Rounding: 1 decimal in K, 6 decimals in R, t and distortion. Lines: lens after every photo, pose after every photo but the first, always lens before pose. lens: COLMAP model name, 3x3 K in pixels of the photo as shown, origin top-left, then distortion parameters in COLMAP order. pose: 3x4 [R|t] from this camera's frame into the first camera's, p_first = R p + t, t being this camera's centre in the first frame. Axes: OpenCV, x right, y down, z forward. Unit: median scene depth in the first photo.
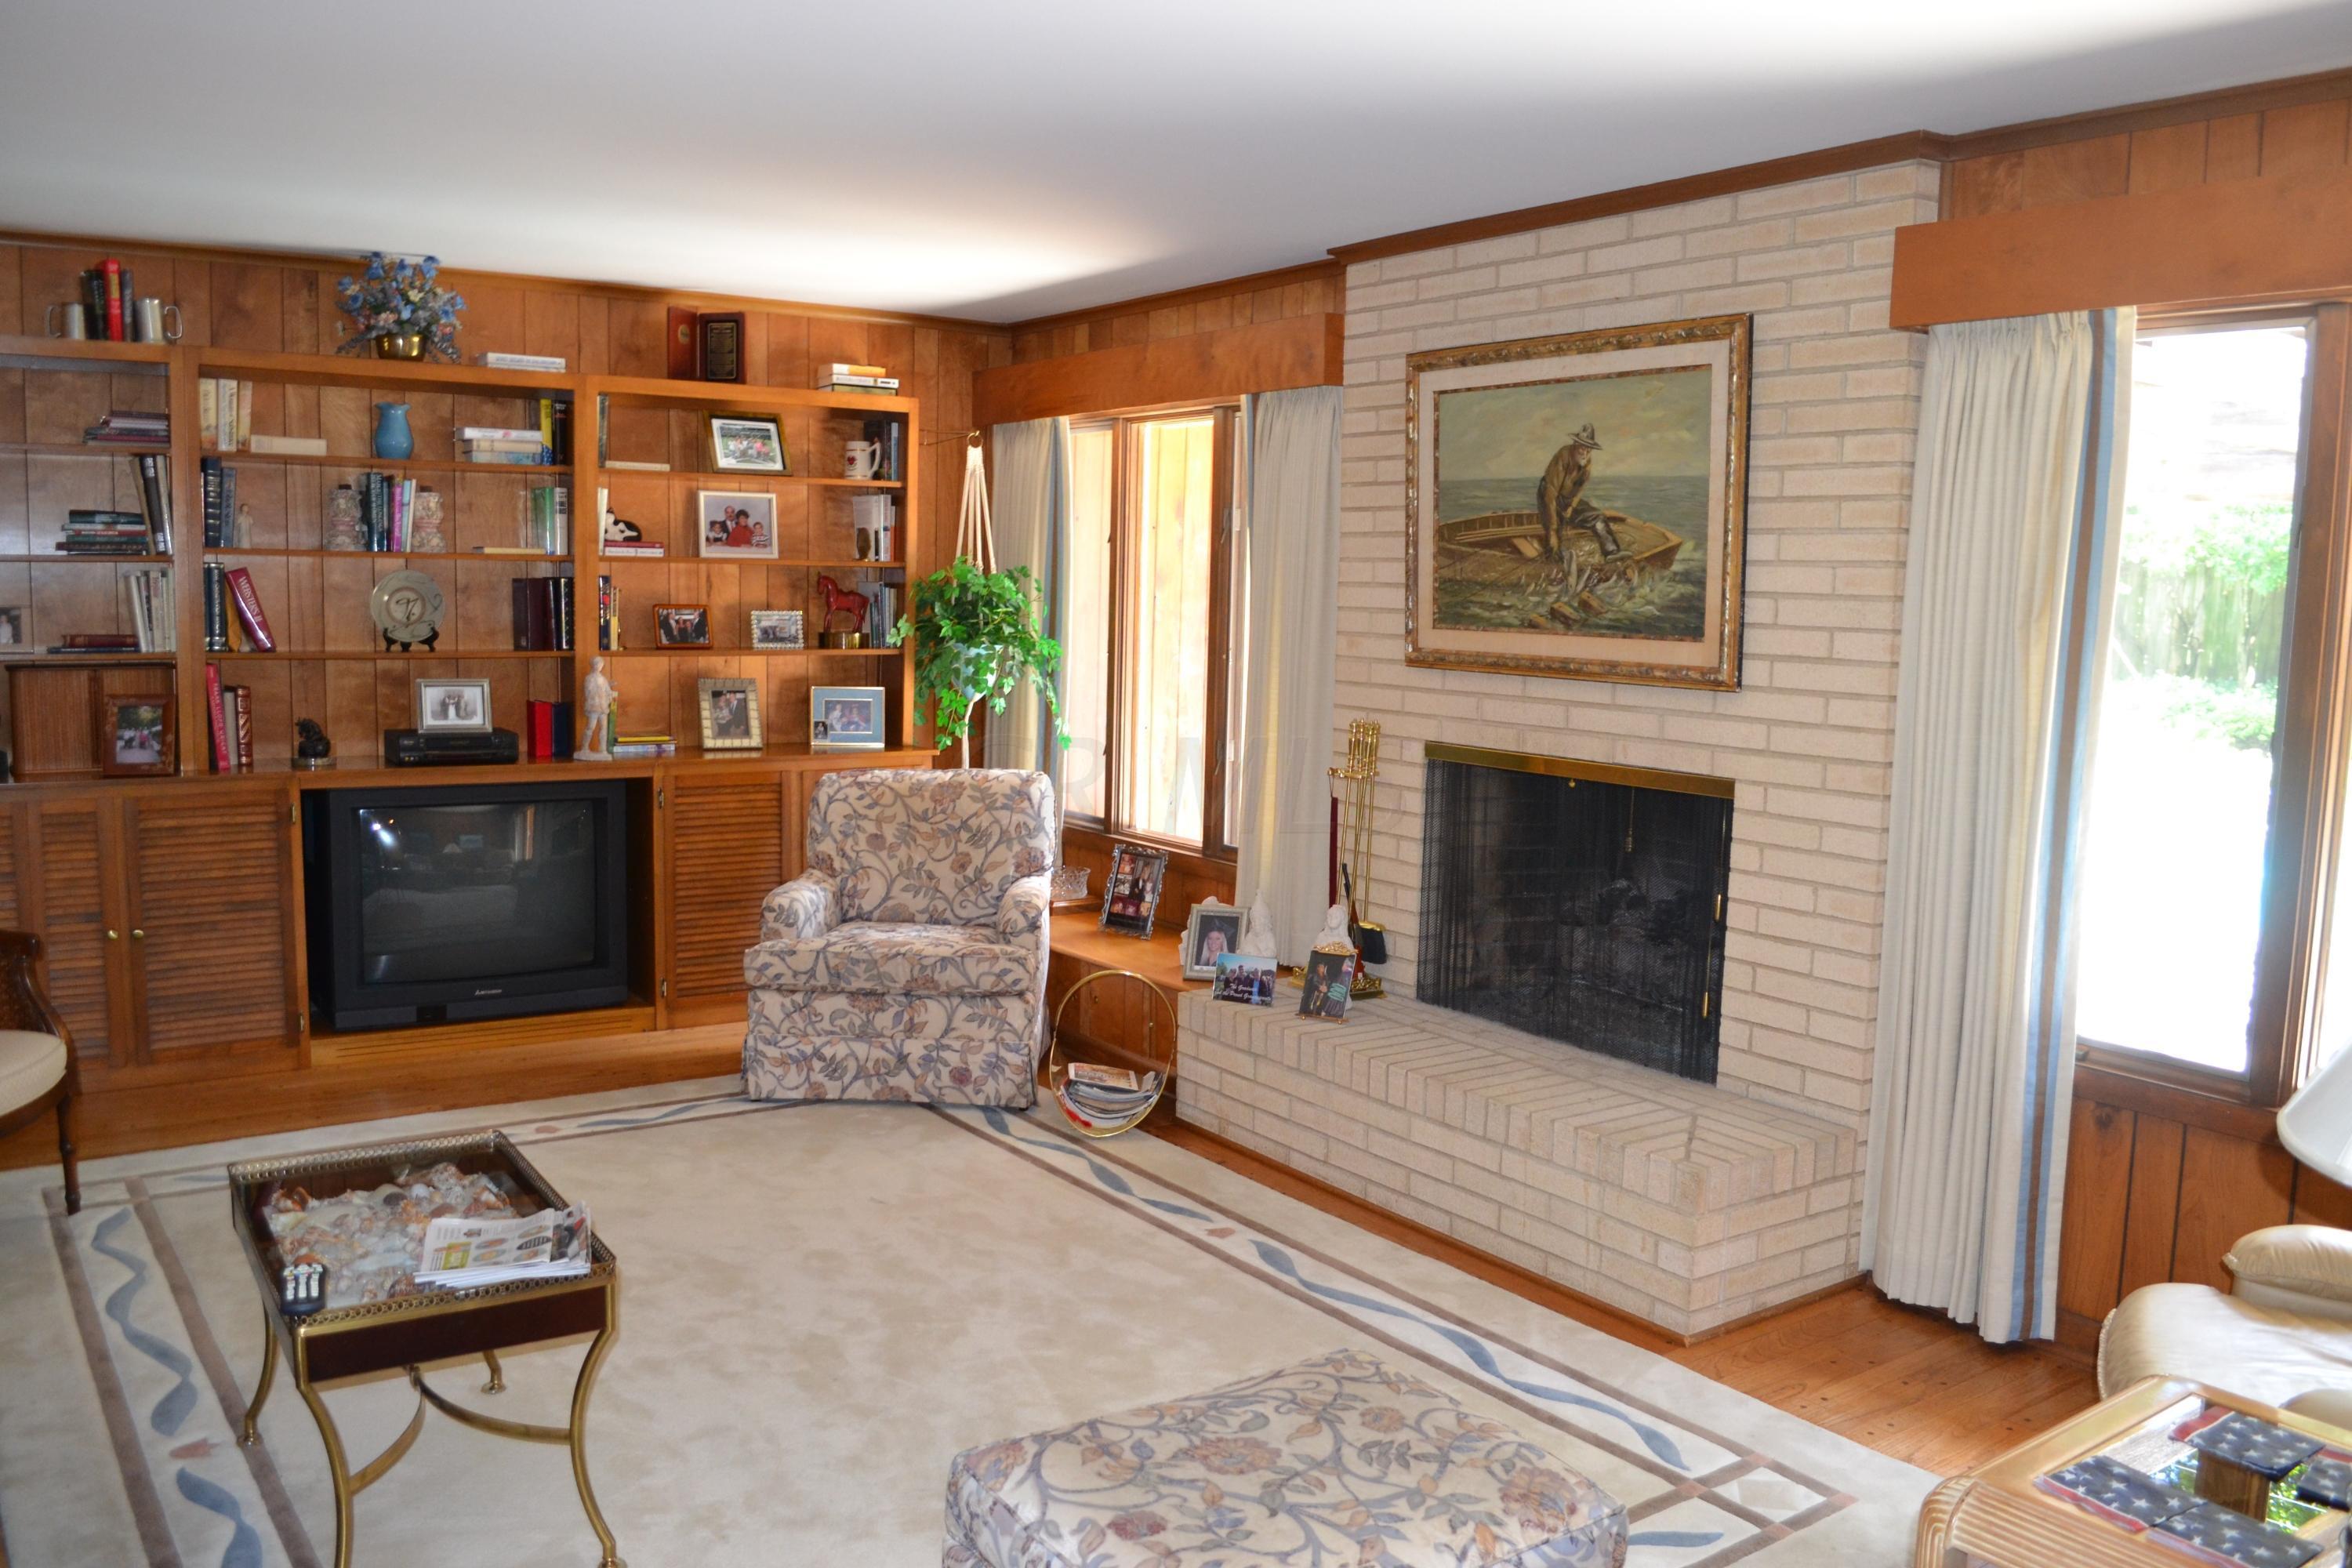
lens RADIAL K [[1860.6, 0, 1161.6], [0, 1860.6, 782.3], [0, 0, 1]] dist [-0.050182, -0.008769]
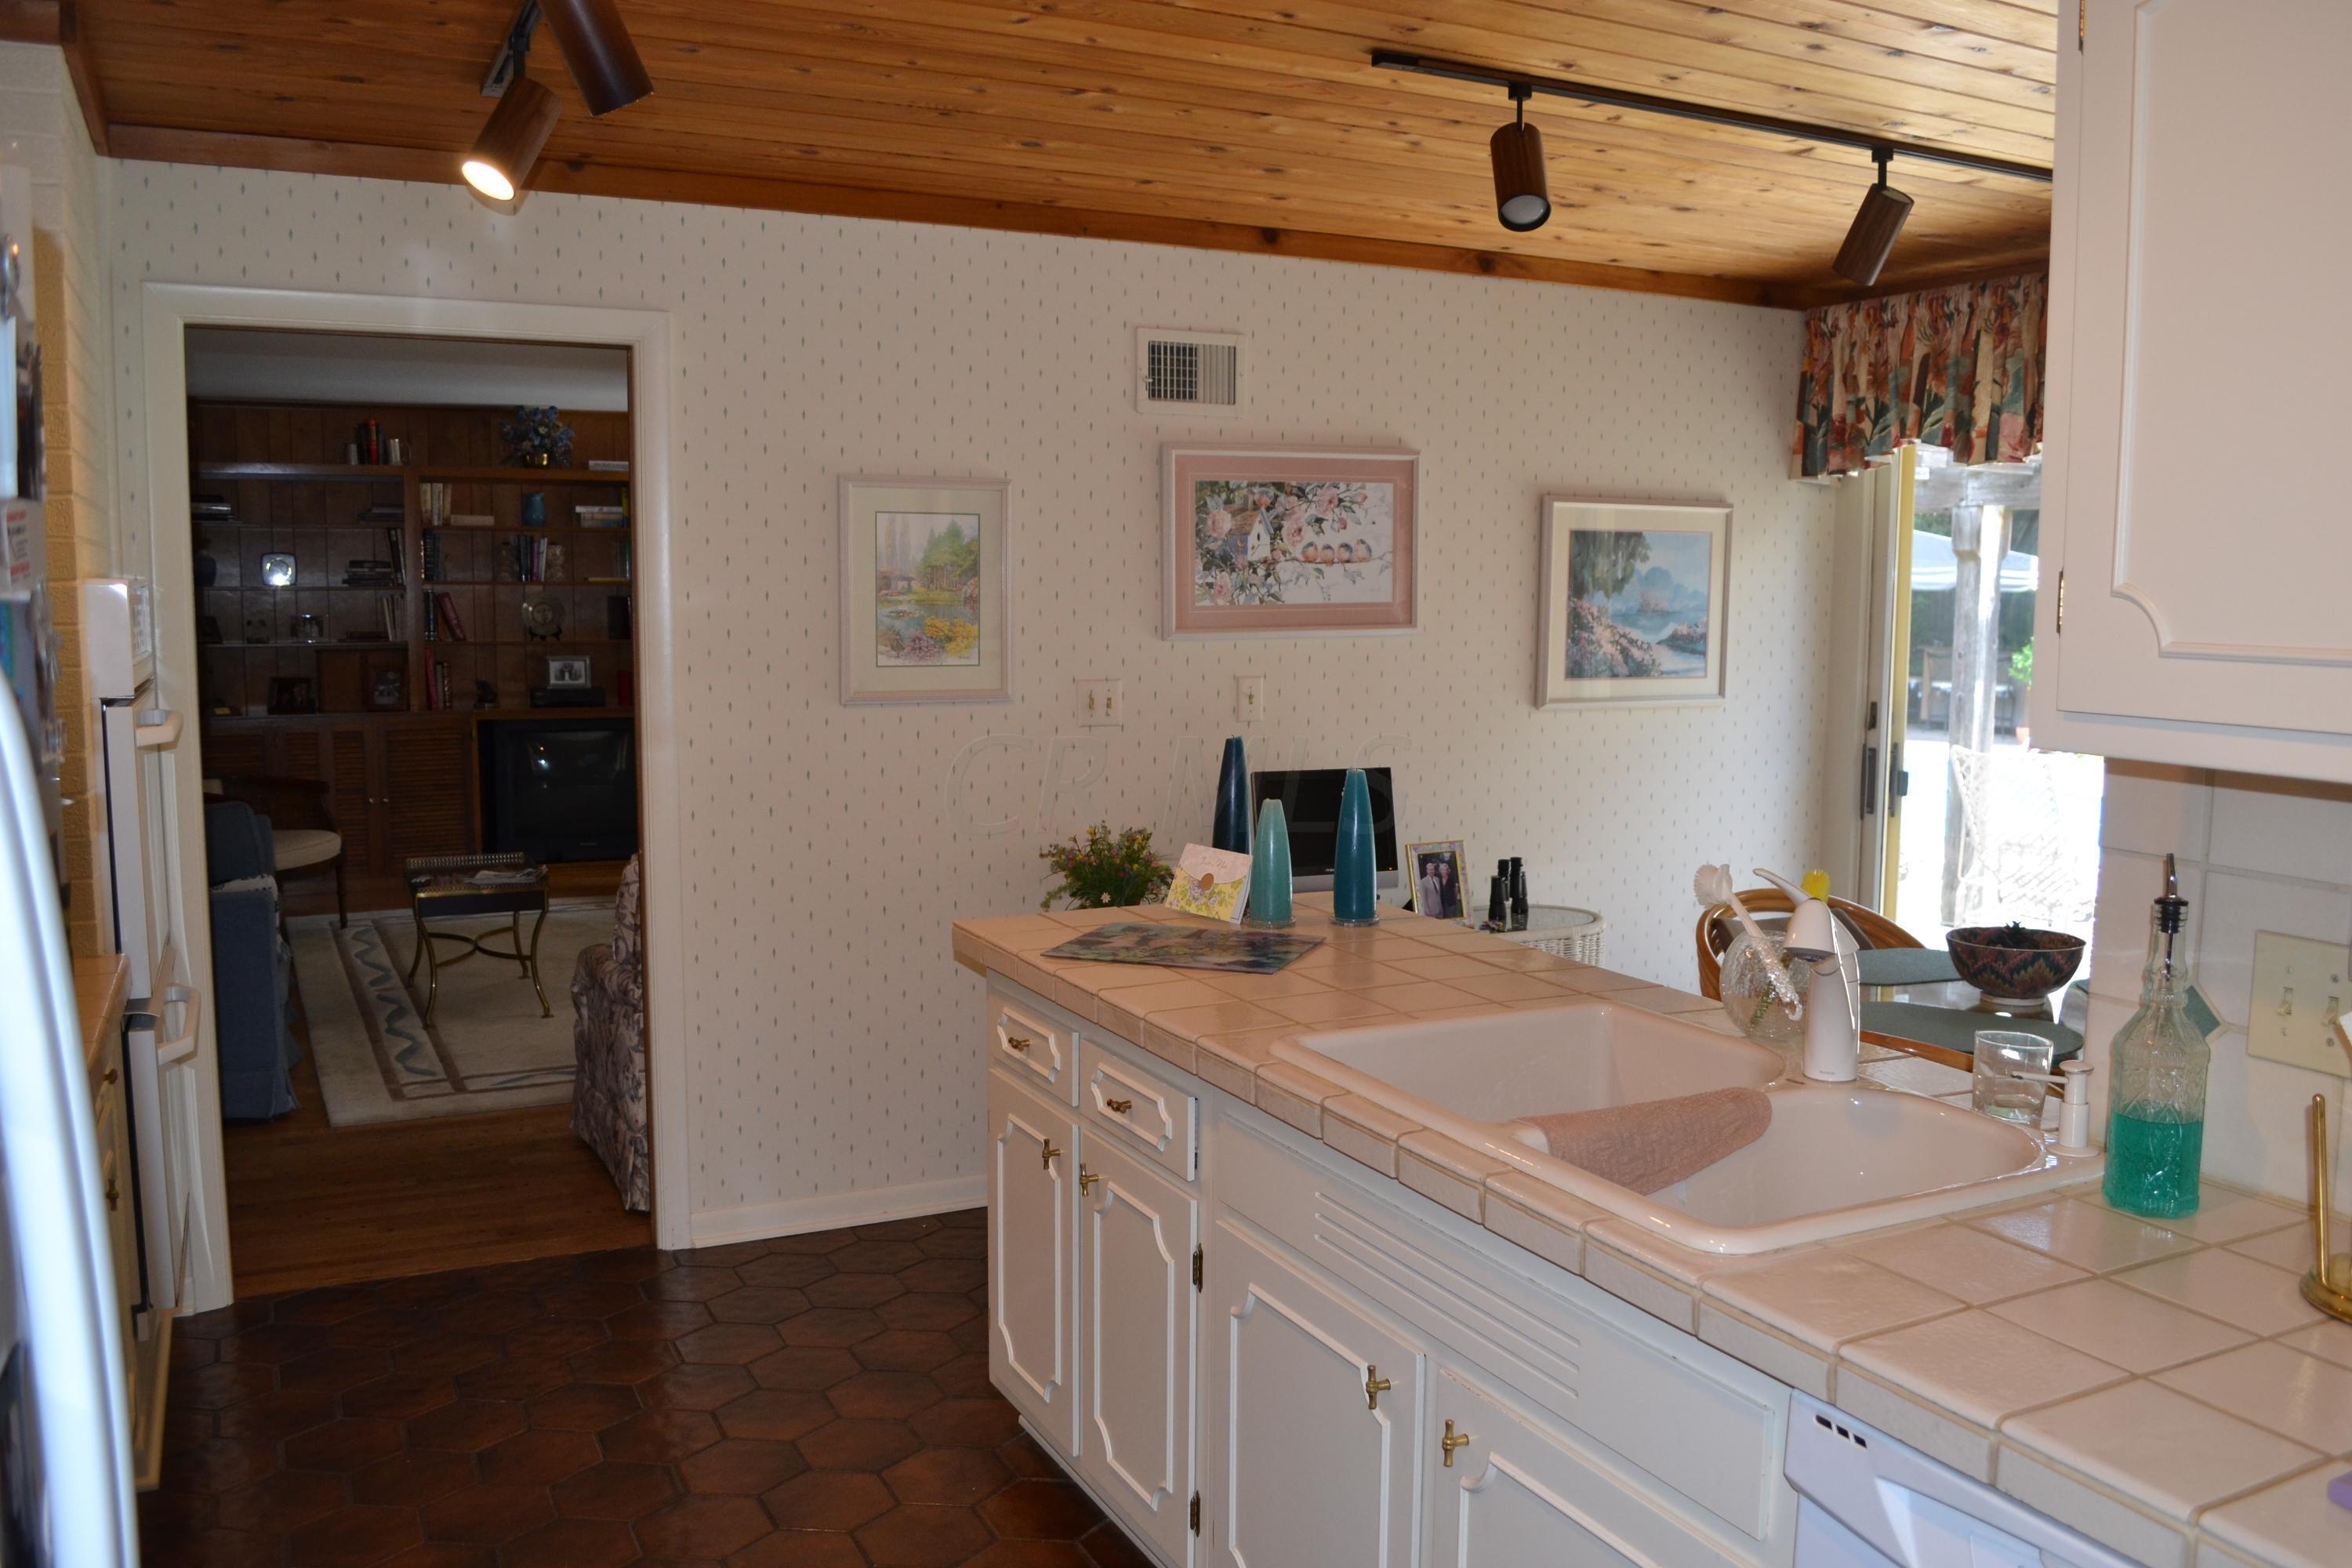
lens RADIAL K [[1860.6, 0, 1175.0], [0, 1860.6, 783.2], [0, 0, 1]] dist [-0.050182, -0.008769]
pose [[0.990644, -0.001010, -0.136471, 0.522383], [0.000166, 0.999981, -0.006198, 0.092721], [0.136475, 0.006117, 0.990625, -0.784896]]
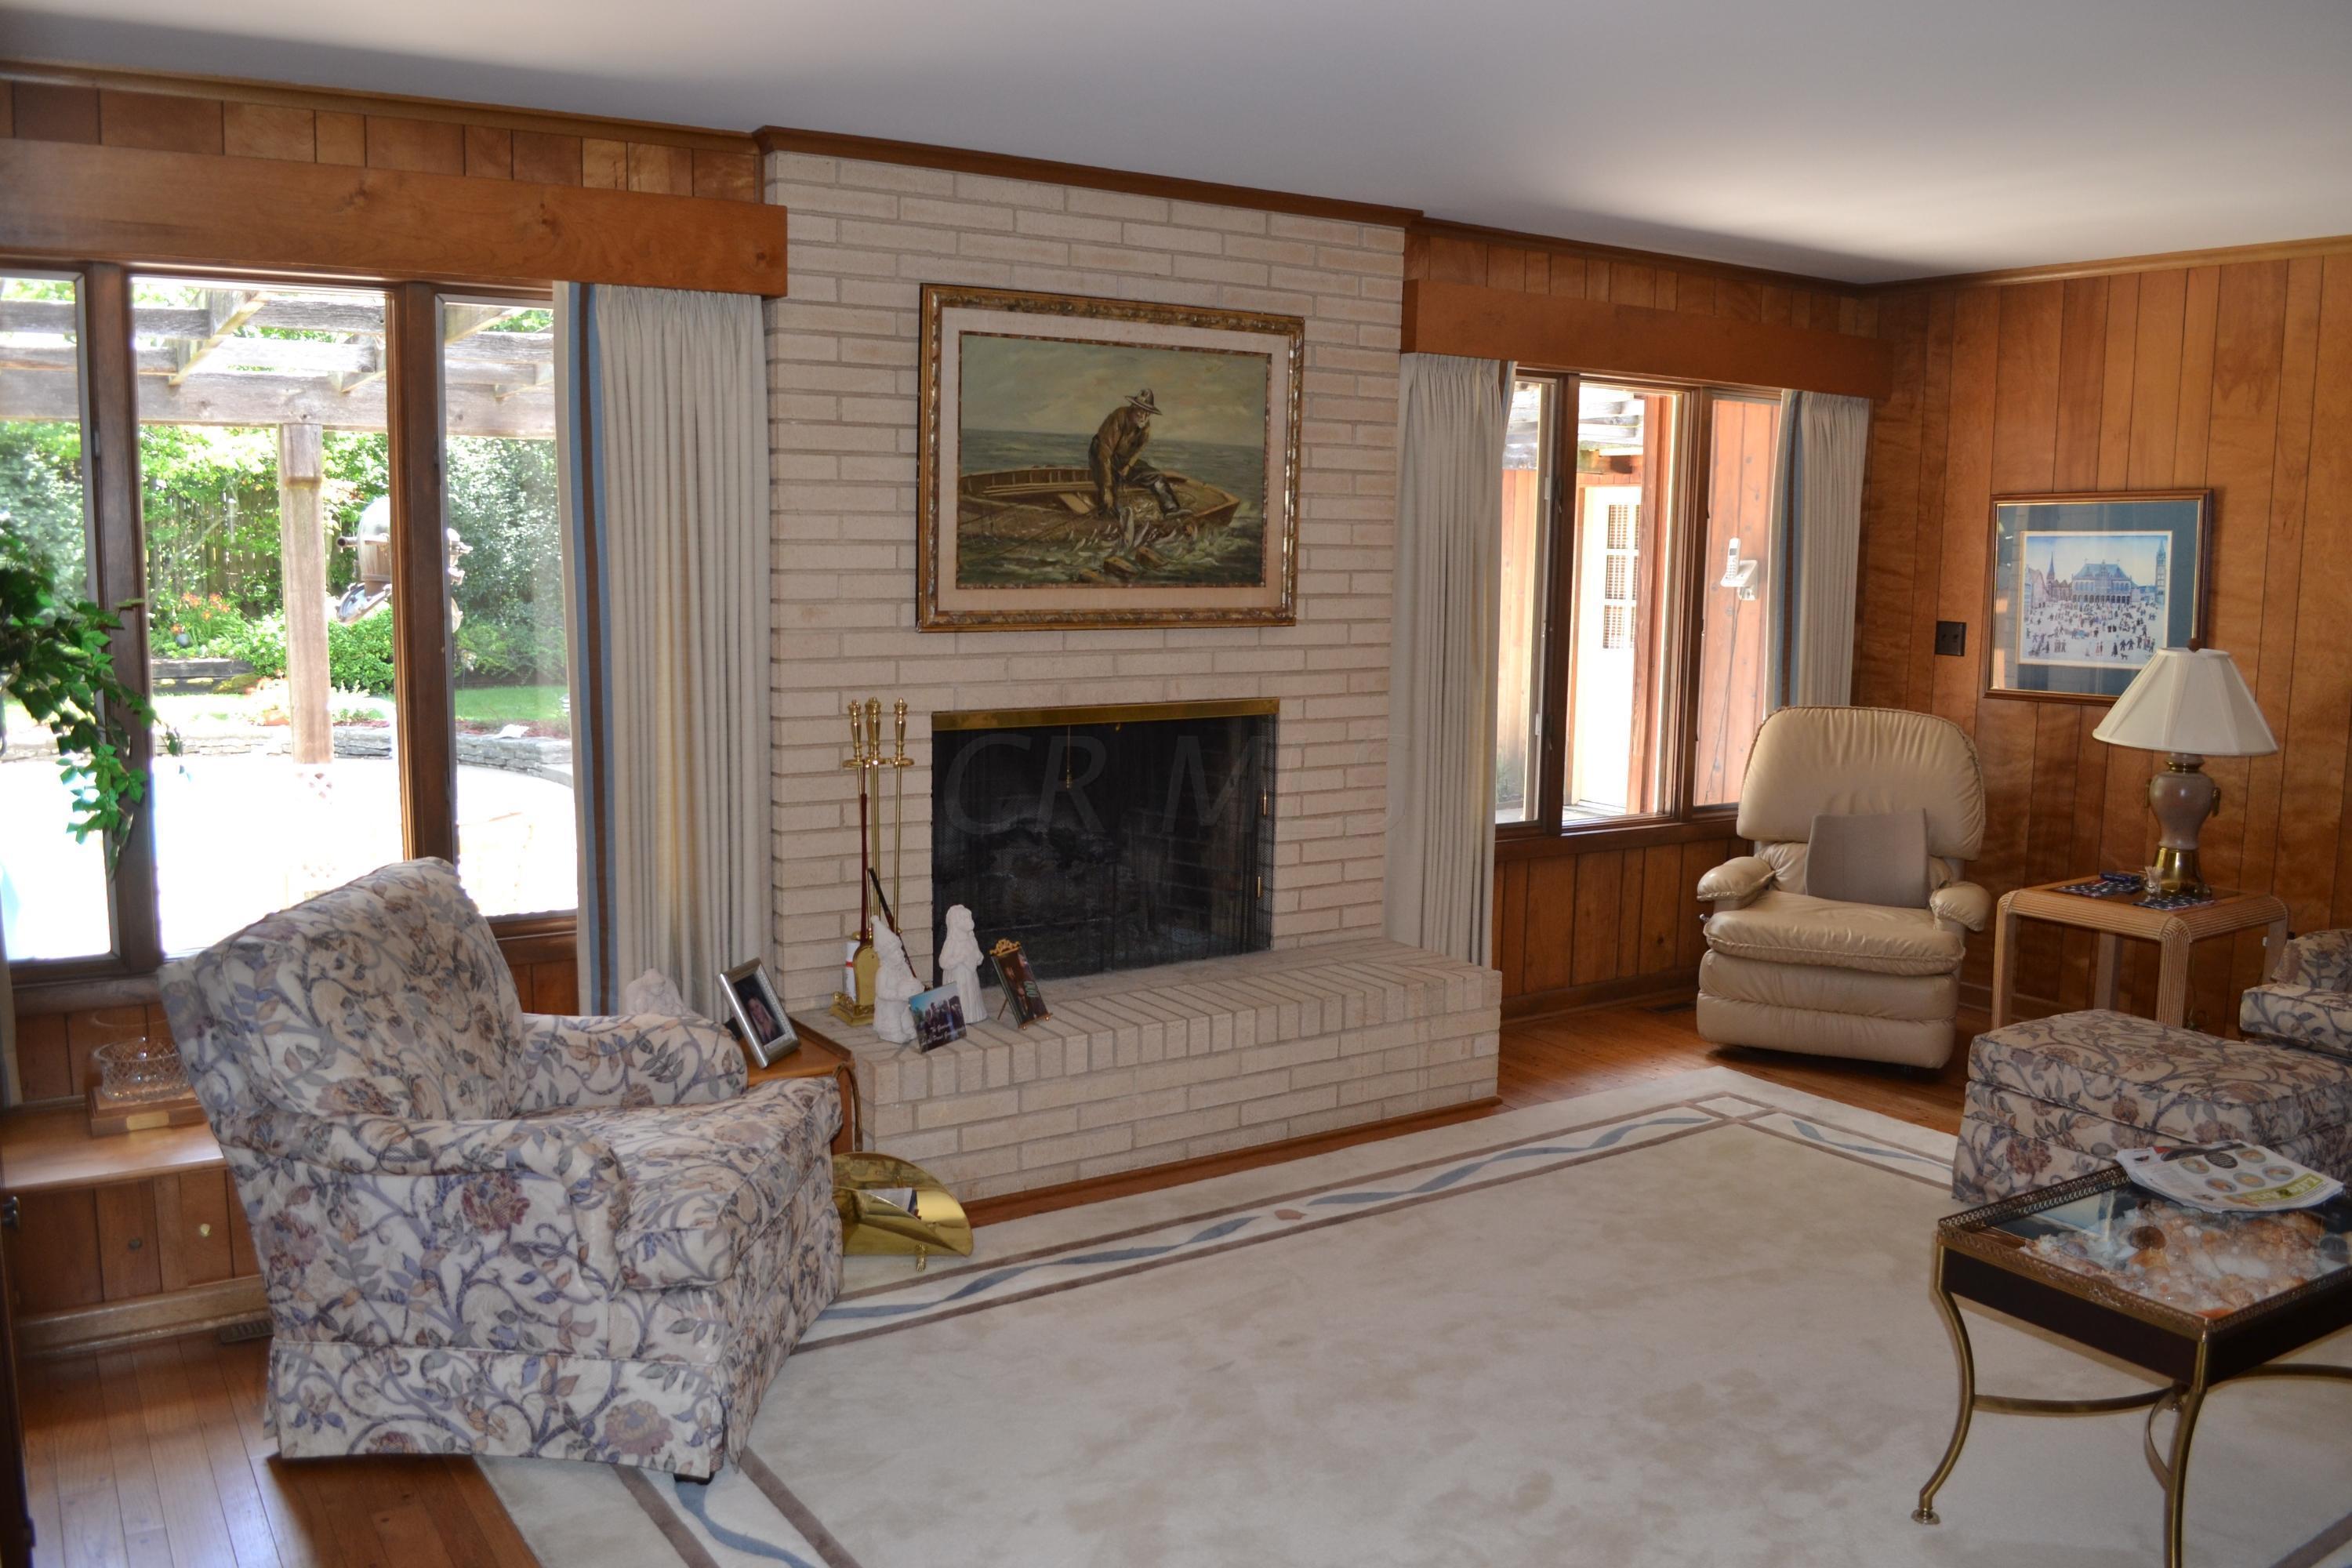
lens RADIAL K [[1860.6, 0, 1160.9], [0, 1860.6, 799.3], [0, 0, 1]] dist [-0.050182, -0.008769]
pose [[0.038629, -0.149929, 0.987942, -0.835164], [0.105779, 0.983738, 0.145155, -0.110917], [-0.993639, 0.098896, 0.053860, 0.923176]]
